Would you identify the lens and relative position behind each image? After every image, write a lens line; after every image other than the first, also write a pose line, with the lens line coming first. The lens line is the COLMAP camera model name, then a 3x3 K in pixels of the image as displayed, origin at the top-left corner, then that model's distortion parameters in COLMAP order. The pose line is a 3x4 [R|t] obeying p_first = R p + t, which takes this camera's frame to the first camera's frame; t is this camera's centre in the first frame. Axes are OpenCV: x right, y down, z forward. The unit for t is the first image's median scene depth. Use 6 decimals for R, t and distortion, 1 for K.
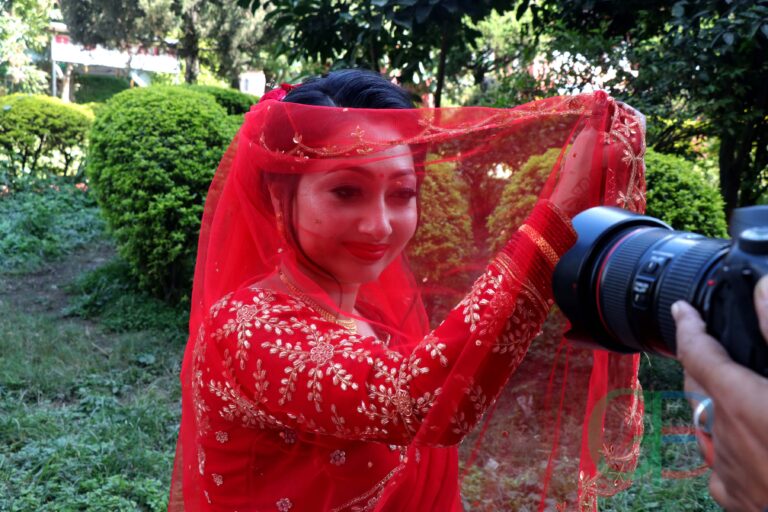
lens RADIAL K [[903.9, 0, 384.0], [0, 903.9, 256.0], [0, 0, 1]] dist [0.024781, 0.038562]
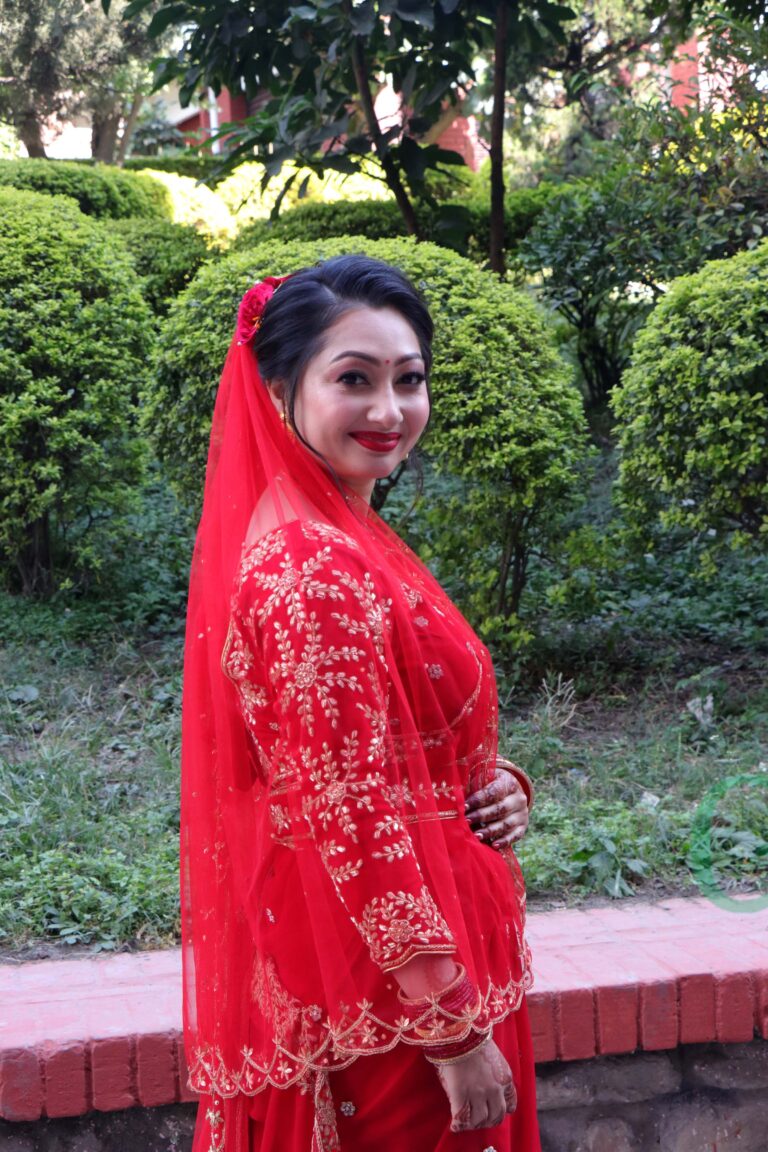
lens RADIAL K [[2354.6, 0, 391.0], [0, 2354.6, 591.7], [0, 0, 1]] dist [0.067899, -0.157159]
pose [[0.996597, -0.082052, 0.007885, -0.038774], [0.081690, 0.995909, 0.038638, 0.012765], [-0.011023, -0.037862, 0.999222, -0.417118]]
